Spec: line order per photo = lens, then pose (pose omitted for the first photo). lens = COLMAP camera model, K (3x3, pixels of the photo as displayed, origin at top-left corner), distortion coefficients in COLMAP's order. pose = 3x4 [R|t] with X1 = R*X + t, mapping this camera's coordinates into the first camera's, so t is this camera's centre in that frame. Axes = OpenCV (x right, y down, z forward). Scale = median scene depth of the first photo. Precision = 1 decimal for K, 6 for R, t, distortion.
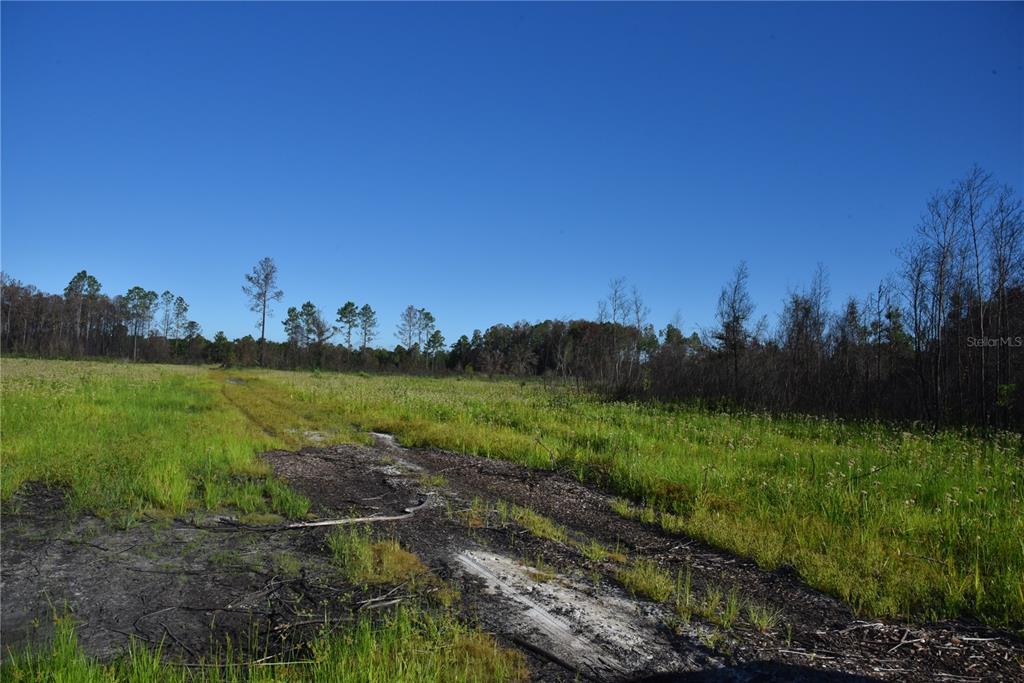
lens RADIAL K [[717.8, 0, 505.0], [0, 717.8, 340.4], [0, 0, 1]] dist [-0.059593, 0.020633]
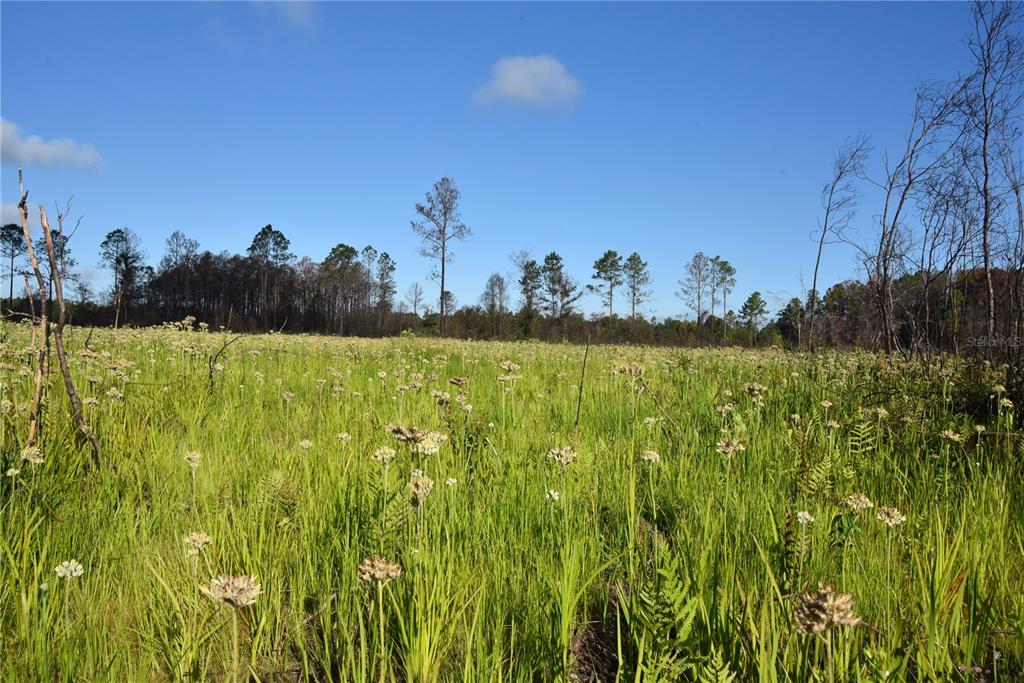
lens RADIAL K [[848.2, 0, 503.1], [0, 848.2, 334.5], [0, 0, 1]] dist [-0.048182, 0.009853]
pose [[0.916350, -0.019171, -0.399919, 0.024537], [0.027907, 0.999482, 0.016031, 0.014295], [0.399404, -0.025851, 0.916410, 0.172000]]
